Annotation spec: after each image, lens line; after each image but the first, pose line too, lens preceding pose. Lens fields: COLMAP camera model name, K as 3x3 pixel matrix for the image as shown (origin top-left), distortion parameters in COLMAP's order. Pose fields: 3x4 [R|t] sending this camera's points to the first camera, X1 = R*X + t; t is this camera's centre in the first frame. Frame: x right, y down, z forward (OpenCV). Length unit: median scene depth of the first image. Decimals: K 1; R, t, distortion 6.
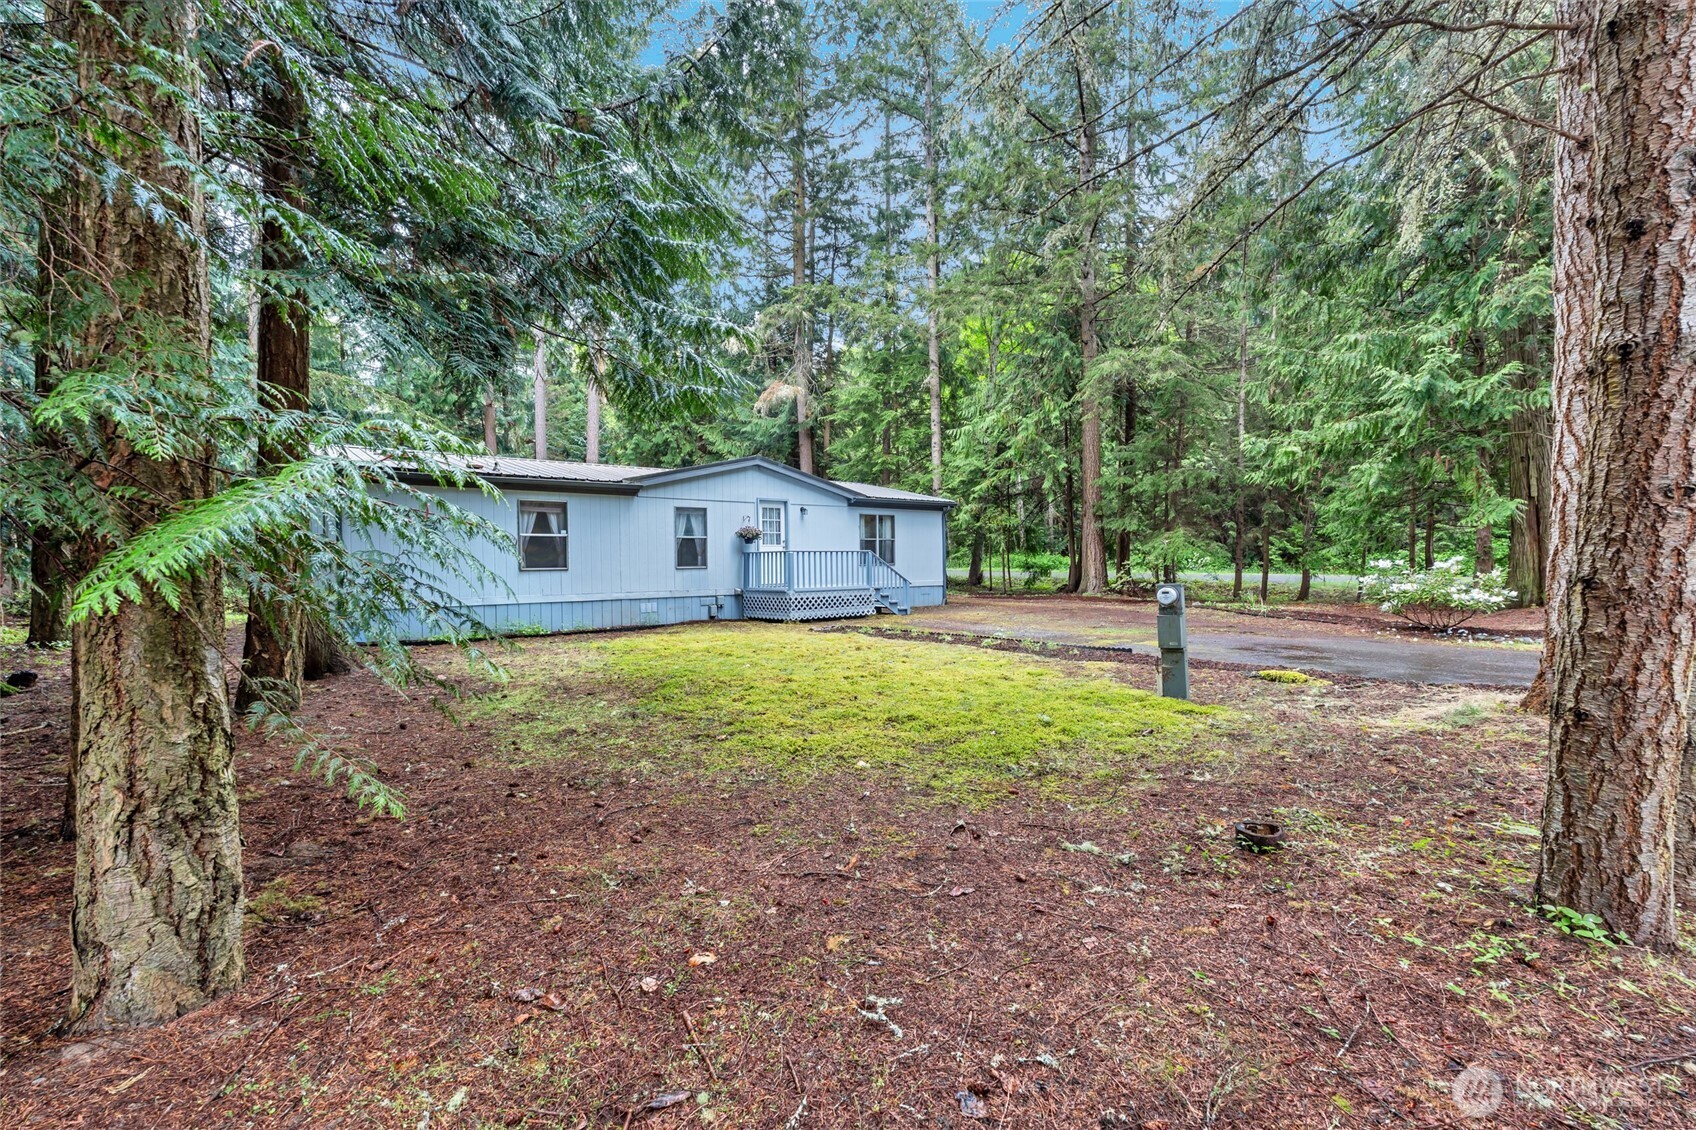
lens RADIAL K [[696.9, 0, 848.0], [0, 696.9, 565.0], [0, 0, 1]] dist [-0.000269, -0.000025]
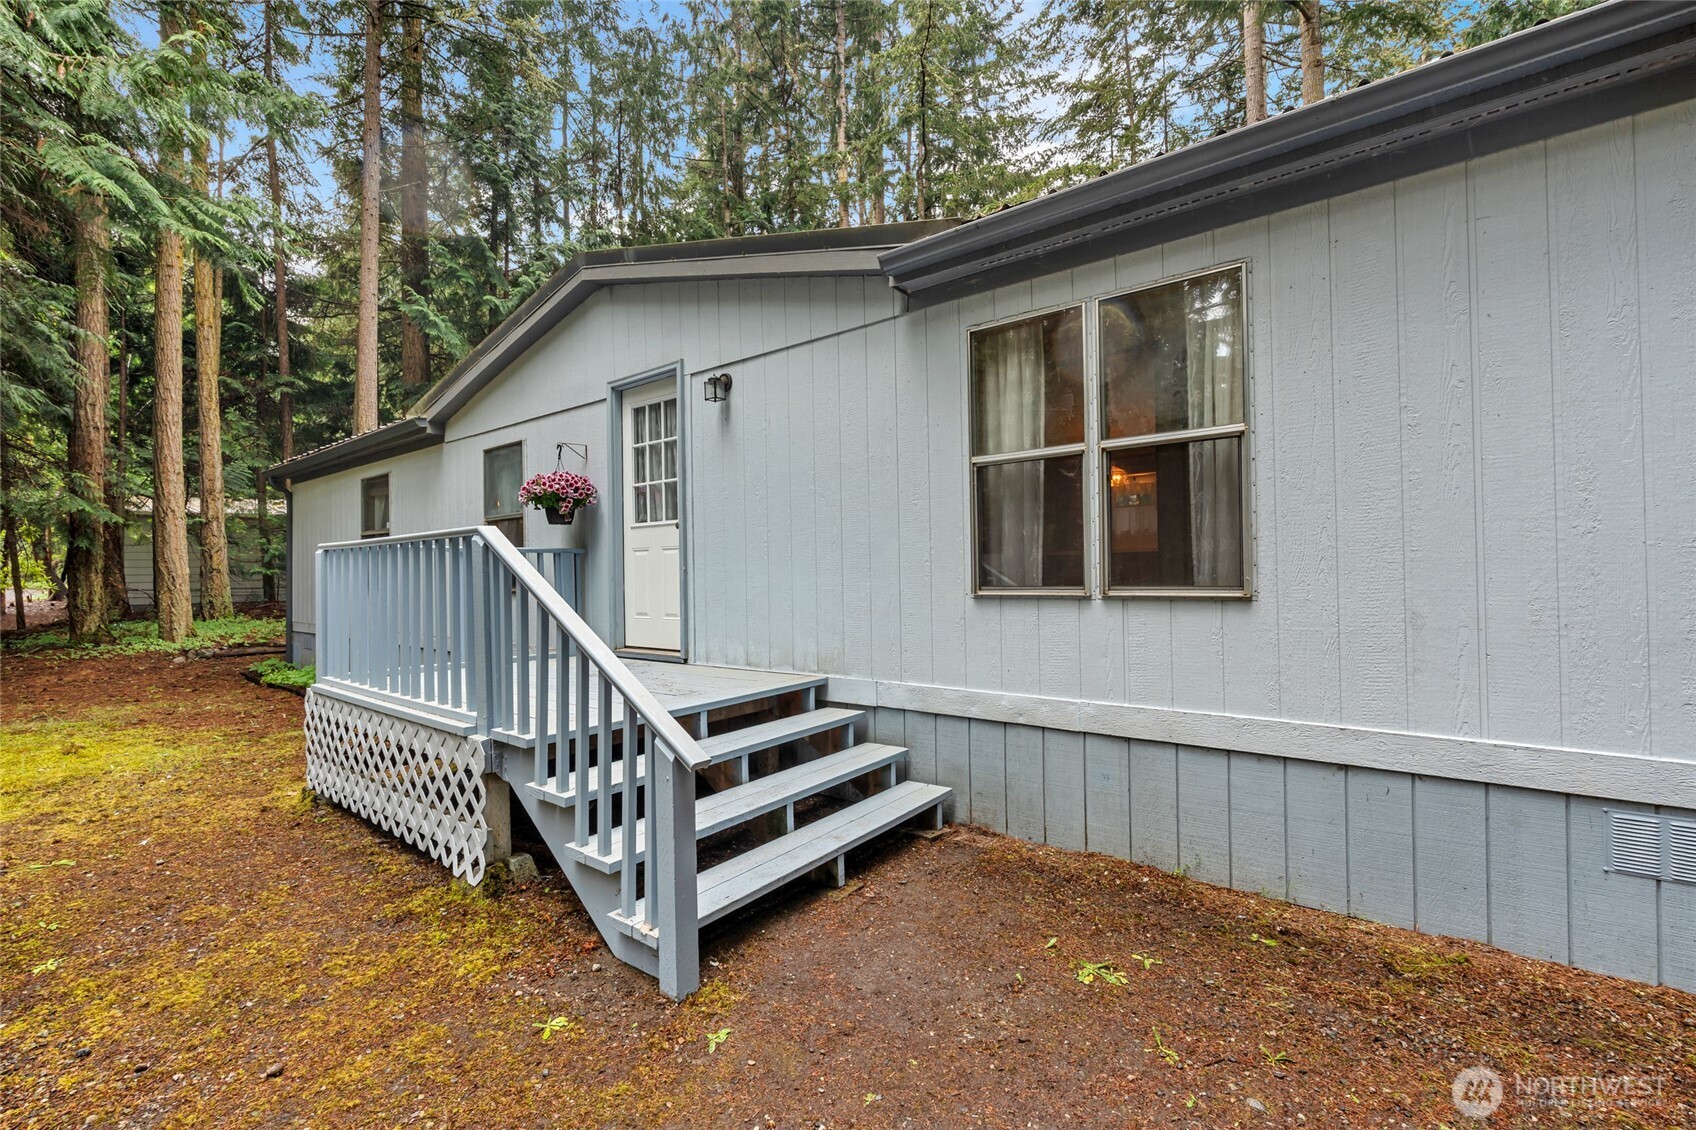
lens RADIAL K [[743.5, 0, 848.0], [0, 743.5, 565.0], [0, 0, 1]] dist [-0.002800, -0.000195]
pose [[0.192927, 0.007756, -0.981183, 0.248823], [0.011455, 0.999883, 0.010156, -0.013326], [0.981146, -0.013199, 0.192815, 1.097476]]
